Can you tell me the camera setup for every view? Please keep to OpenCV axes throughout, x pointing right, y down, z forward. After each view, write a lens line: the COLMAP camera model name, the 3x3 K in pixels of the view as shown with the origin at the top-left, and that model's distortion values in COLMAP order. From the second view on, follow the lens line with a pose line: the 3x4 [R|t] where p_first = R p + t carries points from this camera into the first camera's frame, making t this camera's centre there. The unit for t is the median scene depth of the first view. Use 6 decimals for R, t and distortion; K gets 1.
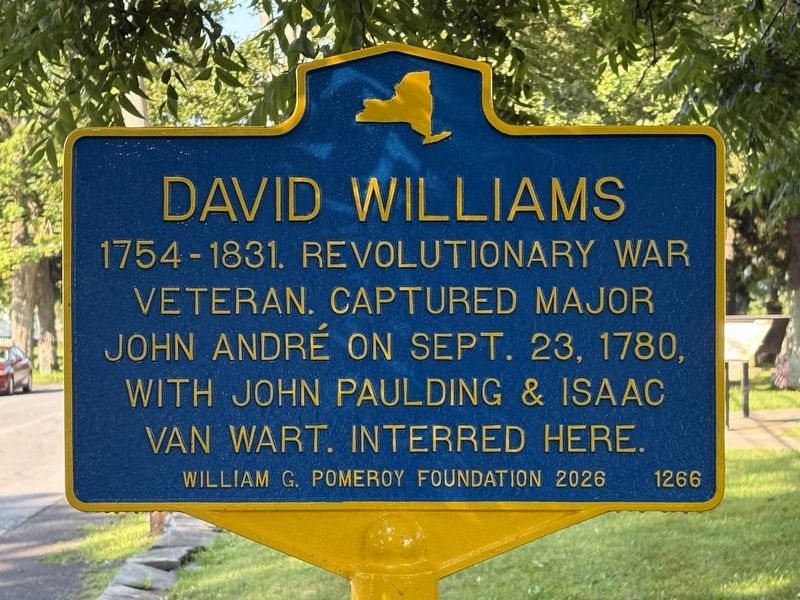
lens RADIAL K [[1644.9, 0, 399.4], [0, 1644.9, 298.8], [0, 0, 1]] dist [0.013306, 0.000000]
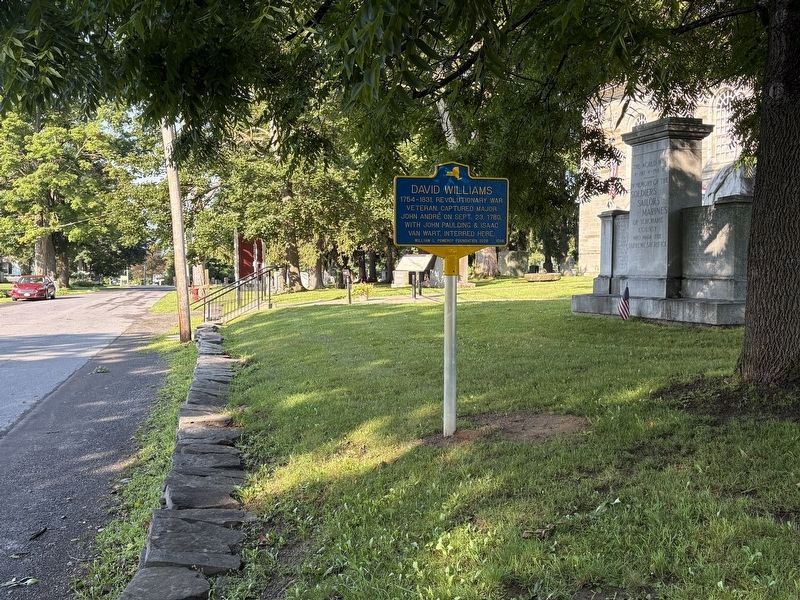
lens RADIAL K [[811.1, 0, 400.5], [0, 811.1, 299.8], [0, 0, 1]] dist [-0.015361, 0.000000]
pose [[0.976269, -0.010679, 0.216299, -0.765675], [-0.000747, 0.998611, 0.052678, 0.164242], [-0.216561, -0.051590, 0.974905, -1.637810]]
